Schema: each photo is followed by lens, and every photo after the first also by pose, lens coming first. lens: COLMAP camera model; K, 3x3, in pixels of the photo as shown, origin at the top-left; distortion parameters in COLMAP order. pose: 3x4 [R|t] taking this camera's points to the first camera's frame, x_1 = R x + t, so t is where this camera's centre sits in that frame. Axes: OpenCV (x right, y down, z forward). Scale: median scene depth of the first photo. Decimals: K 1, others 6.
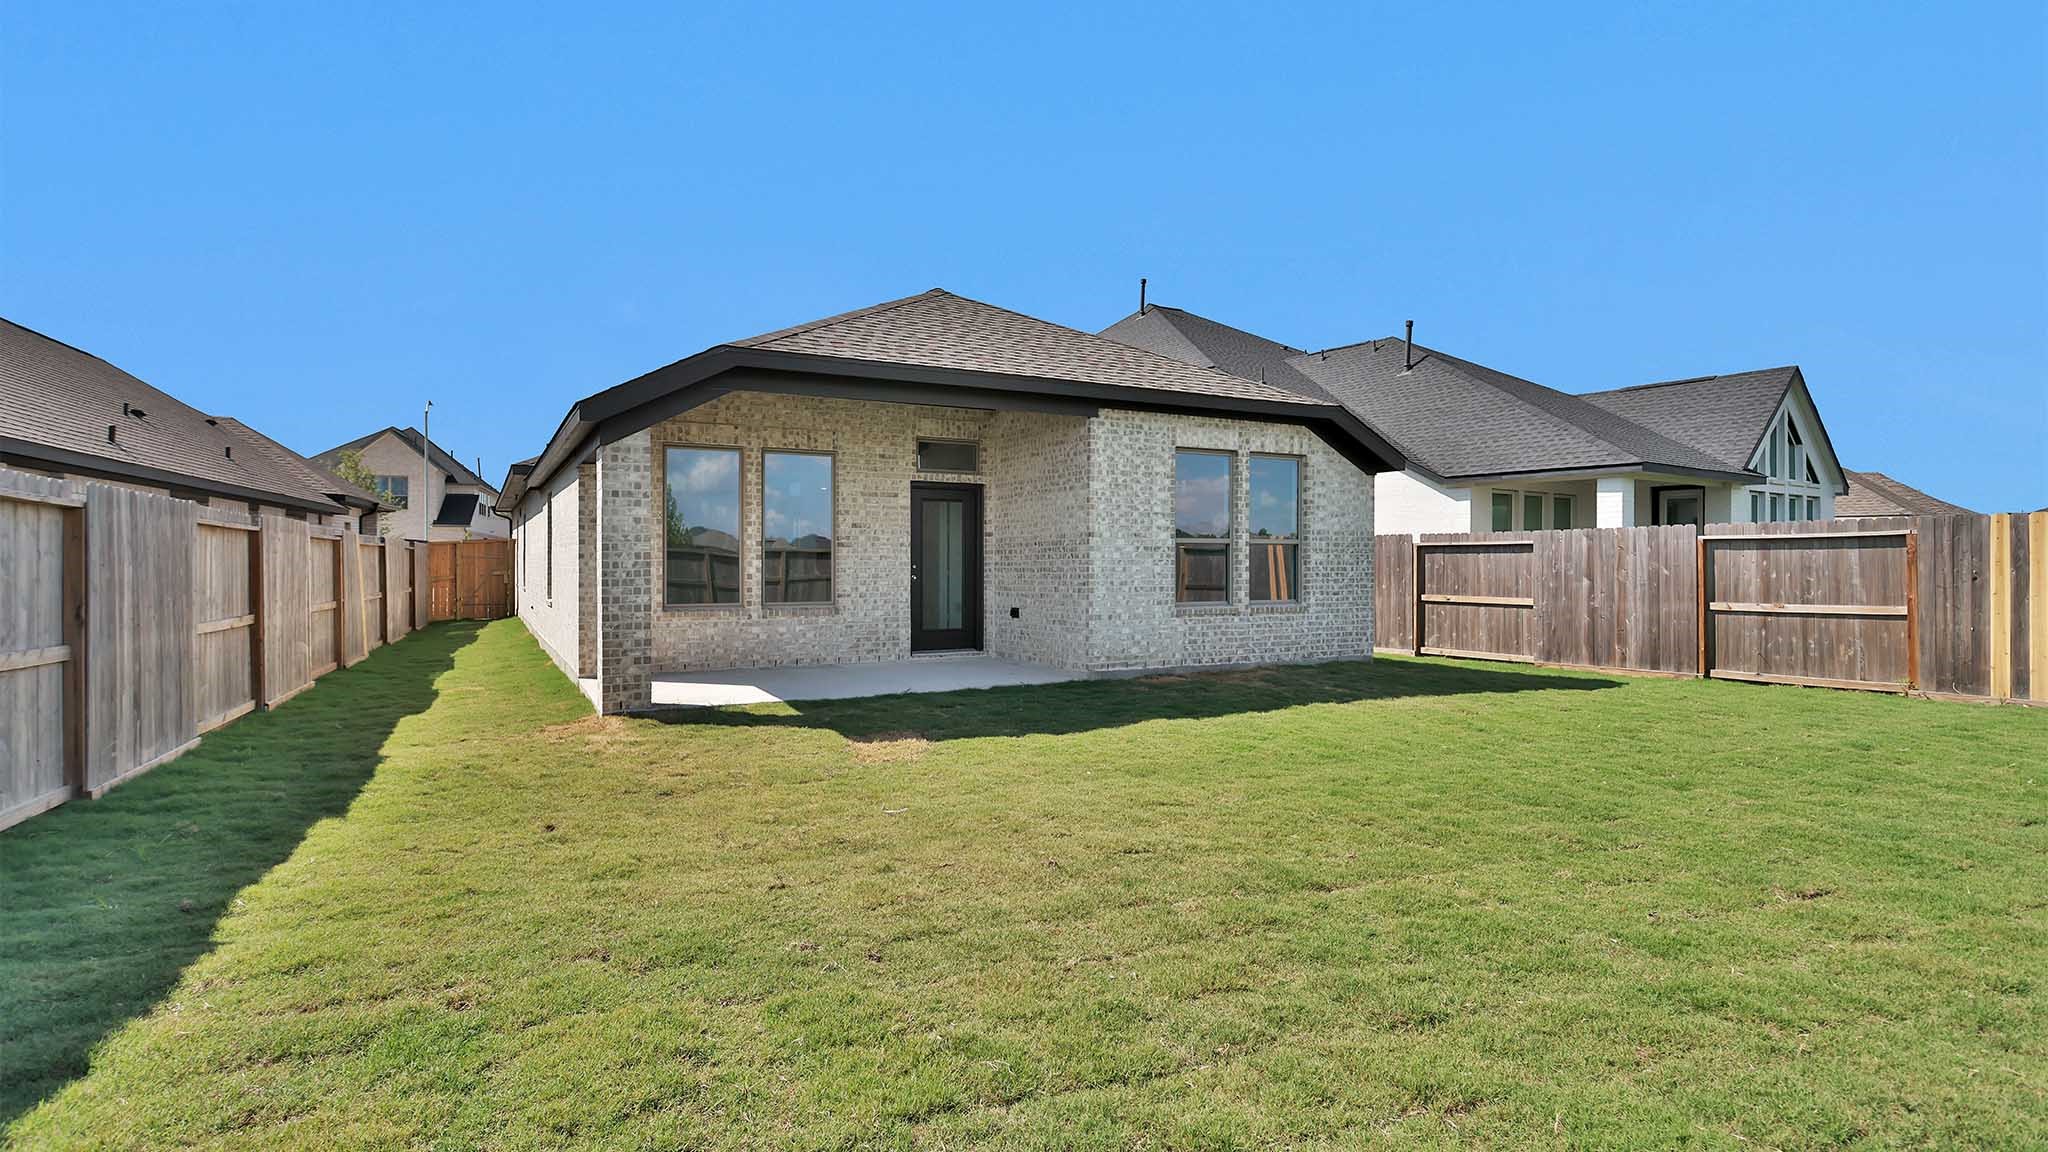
lens RADIAL K [[1005.9, 0, 1022.1], [0, 1005.9, 565.9], [0, 0, 1]] dist [0.001543, 0.000316]
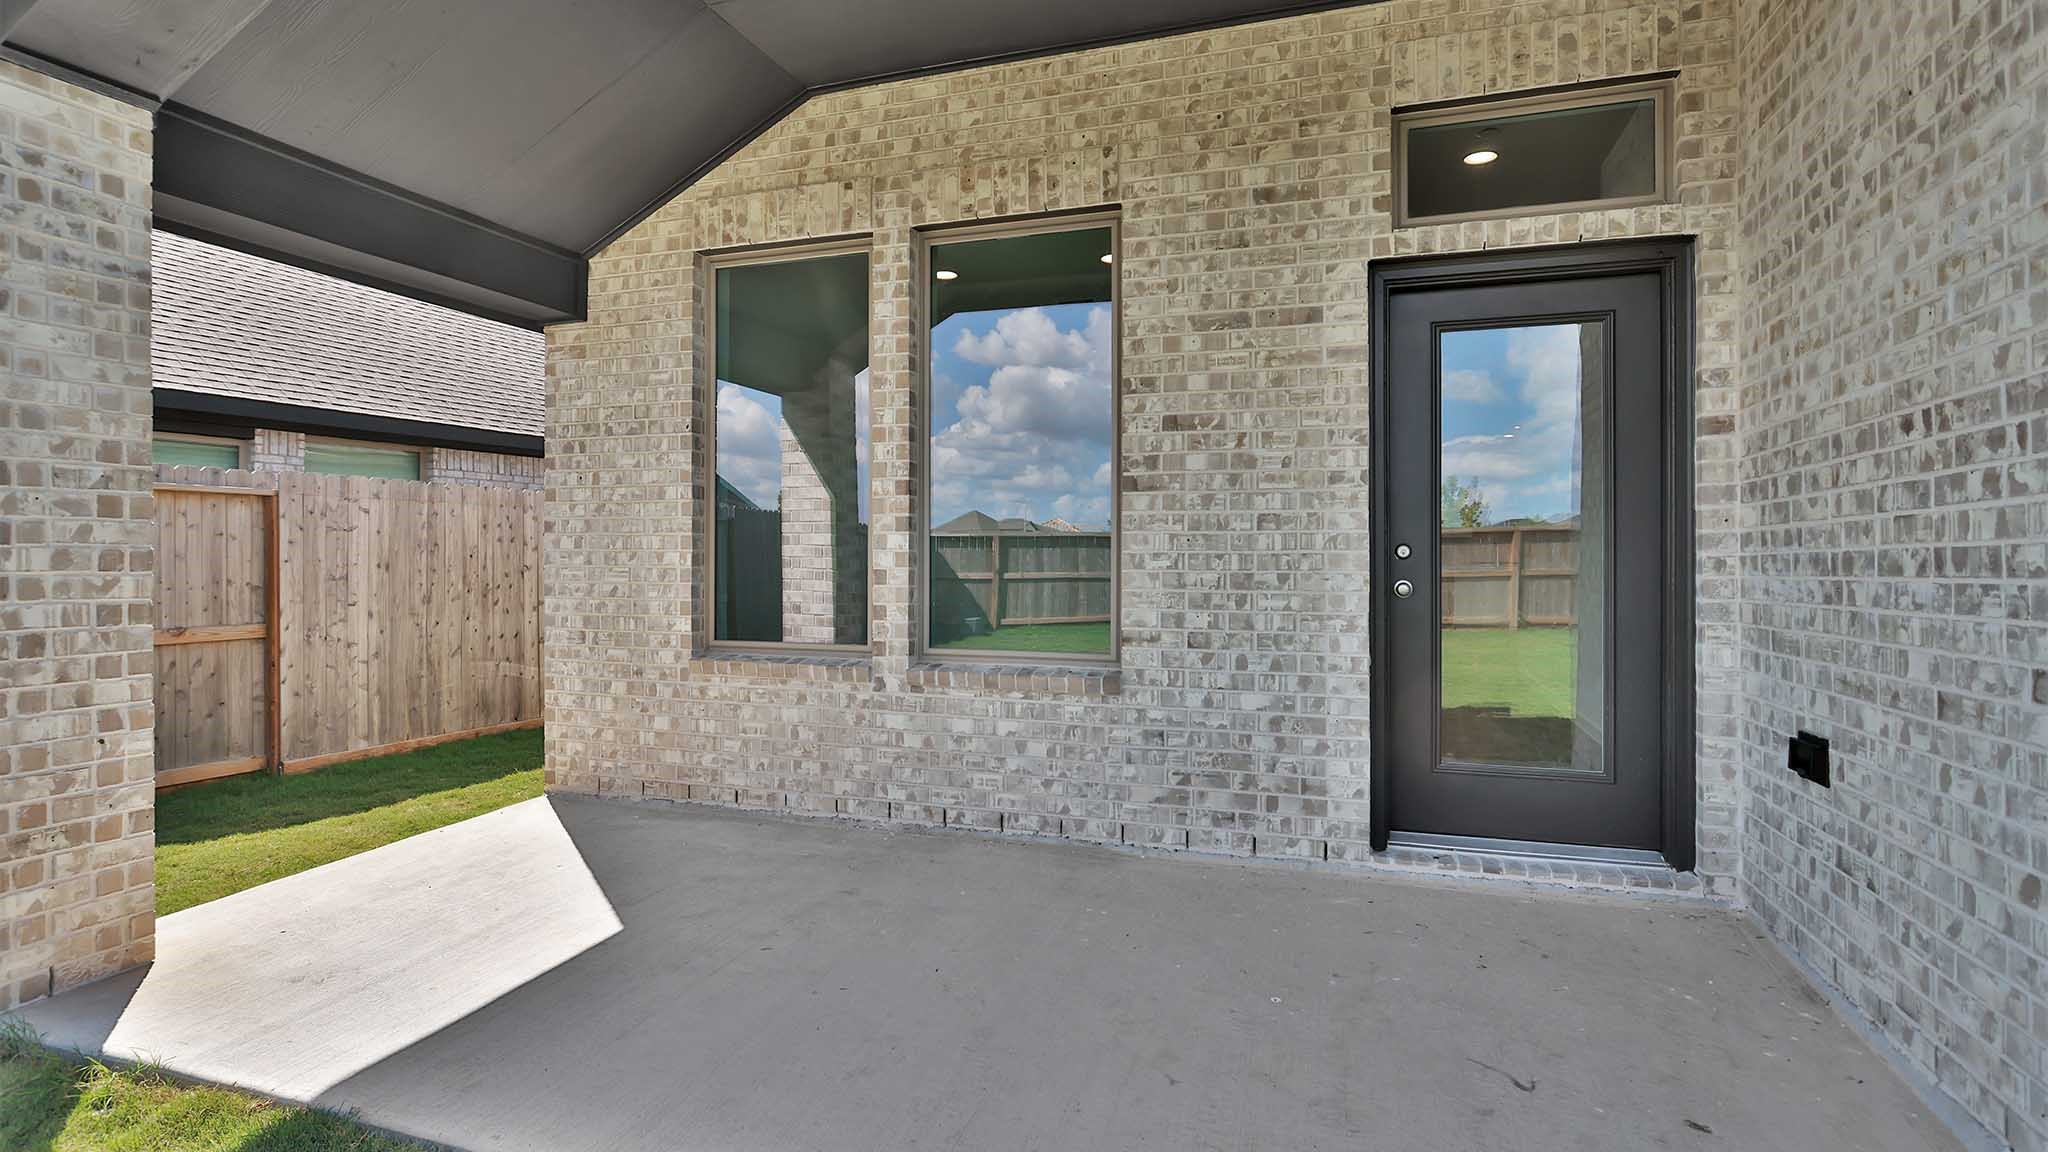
lens RADIAL K [[1005.9, 0, 1027.2], [0, 1005.9, 555.7], [0, 0, 1]] dist [0.001543, 0.000316]
pose [[0.675726, -0.000902, -0.737152, 0.040247], [-0.002485, 0.999991, -0.003502, 0.003533], [0.737148, 0.004198, 0.675718, 0.743535]]
